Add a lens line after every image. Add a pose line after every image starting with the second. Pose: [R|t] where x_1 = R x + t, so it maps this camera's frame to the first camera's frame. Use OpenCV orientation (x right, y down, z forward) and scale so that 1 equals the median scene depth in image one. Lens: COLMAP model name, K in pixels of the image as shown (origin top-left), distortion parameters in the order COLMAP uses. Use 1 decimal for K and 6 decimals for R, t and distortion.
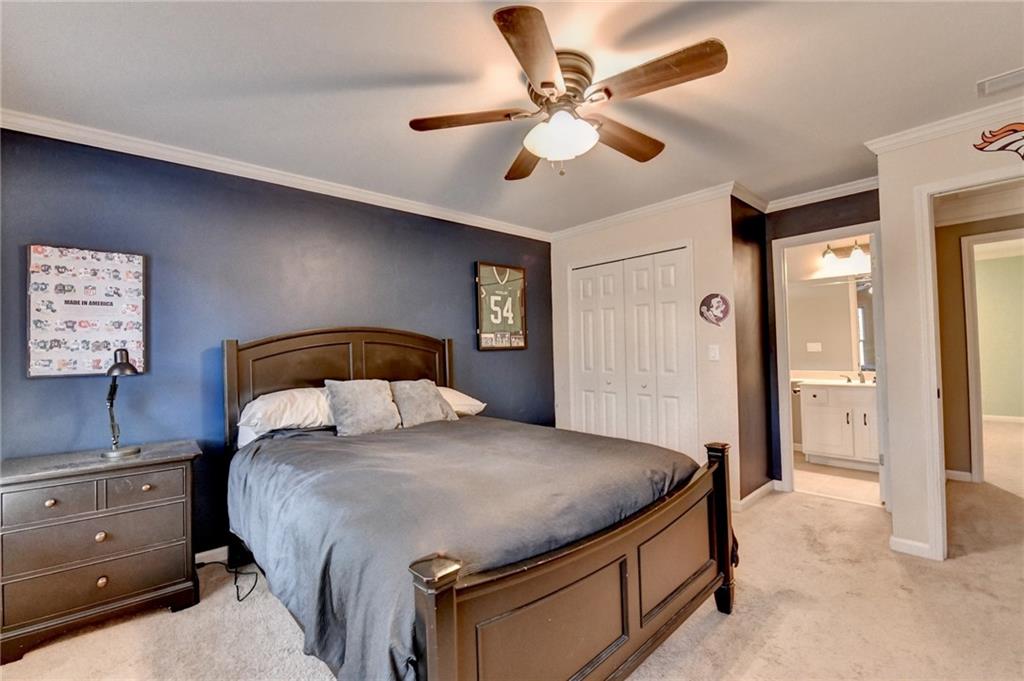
lens RADIAL K [[441.5, 0, 507.0], [0, 441.5, 339.2], [0, 0, 1]] dist [-0.013726, -0.002012]
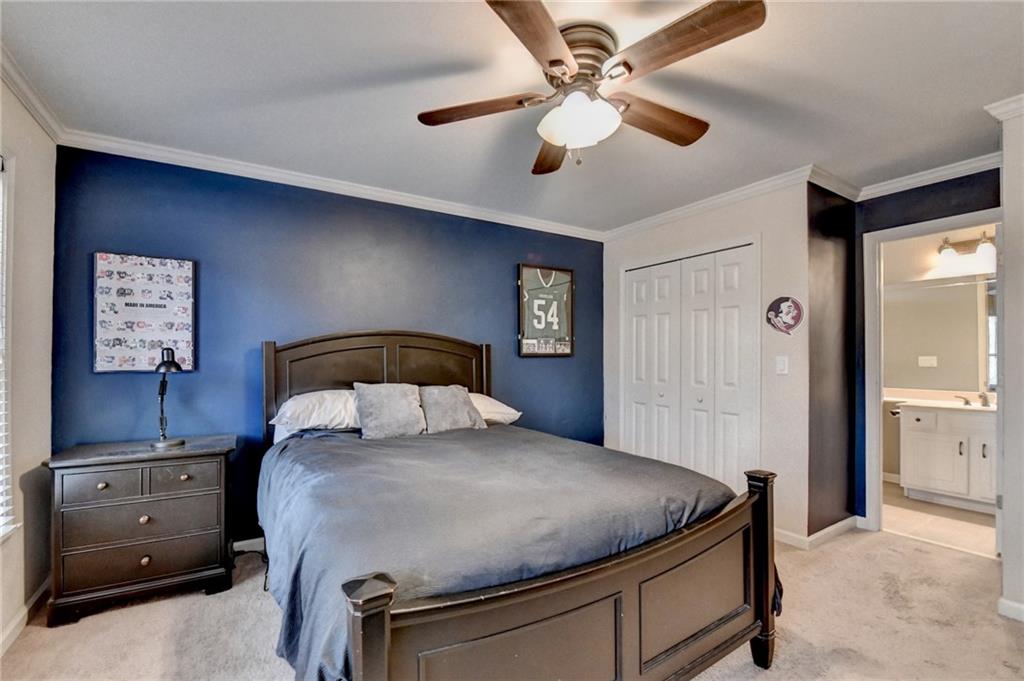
lens RADIAL K [[441.5, 0, 537.7], [0, 441.5, 353.5], [0, 0, 1]] dist [-0.013726, -0.002012]
pose [[0.985387, 0.020742, -0.169061, 0.186487], [-0.017352, 0.999618, 0.021503, -0.003032], [0.169442, -0.018255, 0.985371, 0.084058]]
